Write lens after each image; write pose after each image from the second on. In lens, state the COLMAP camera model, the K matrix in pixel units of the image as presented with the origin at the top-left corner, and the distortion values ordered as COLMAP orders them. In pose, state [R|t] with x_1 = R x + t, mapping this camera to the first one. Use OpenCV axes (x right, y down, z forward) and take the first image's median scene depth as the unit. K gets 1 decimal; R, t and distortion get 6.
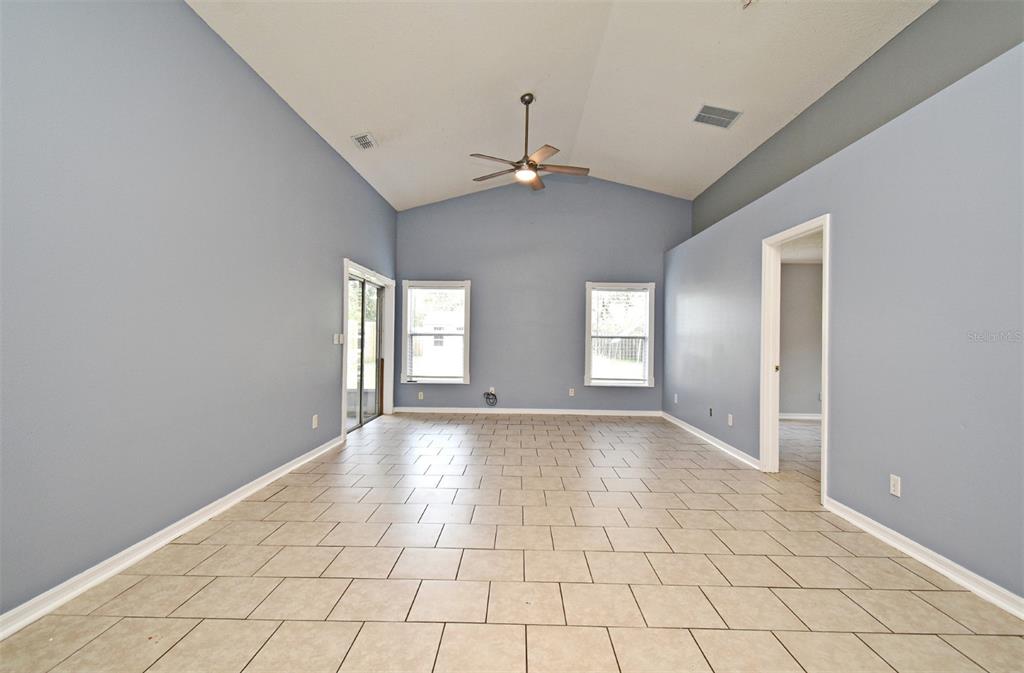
lens RADIAL K [[456.8, 0, 514.1], [0, 456.8, 334.1], [0, 0, 1]] dist [0.004070, -0.001967]
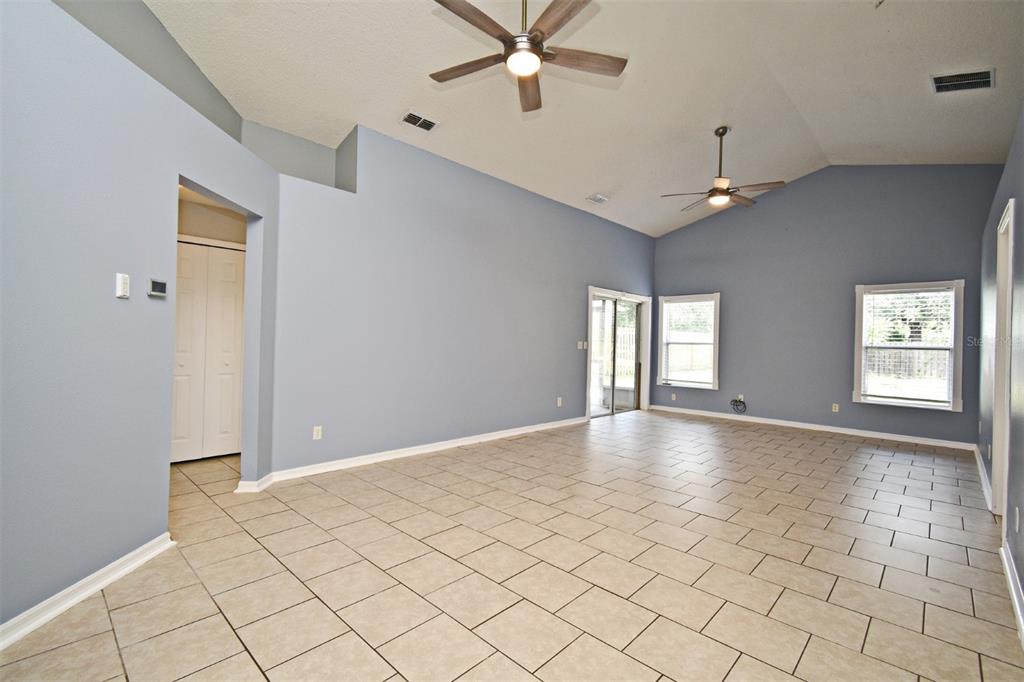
lens RADIAL K [[456.8, 0, 518.3], [0, 456.8, 338.4], [0, 0, 1]] dist [0.004070, -0.001967]
pose [[0.741101, -0.000172, -0.671393, 0.274214], [-0.008156, 0.999924, -0.009259, 0.002625], [0.671343, 0.012337, 0.741044, -0.101494]]
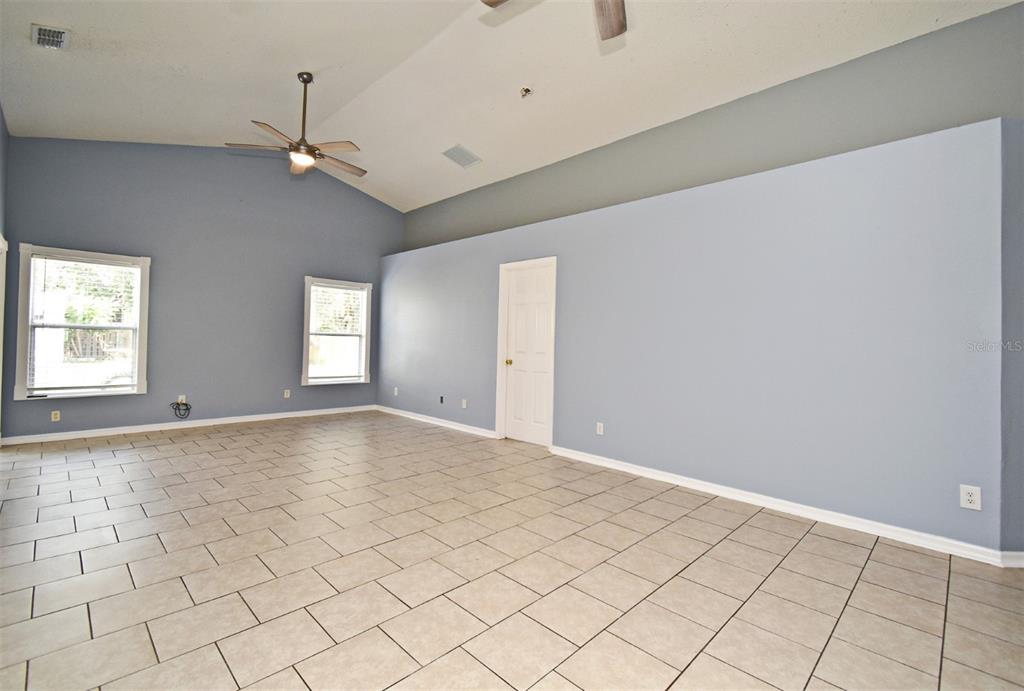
lens RADIAL K [[455.8, 0, 518.5], [0, 455.8, 336.2], [0, 0, 1]] dist [0.000243, -0.000195]
pose [[0.689561, 0.012283, 0.724123, -0.224165], [-0.022037, 0.999749, 0.004026, -0.002956], [-0.723892, -0.018734, 0.689659, 0.028356]]
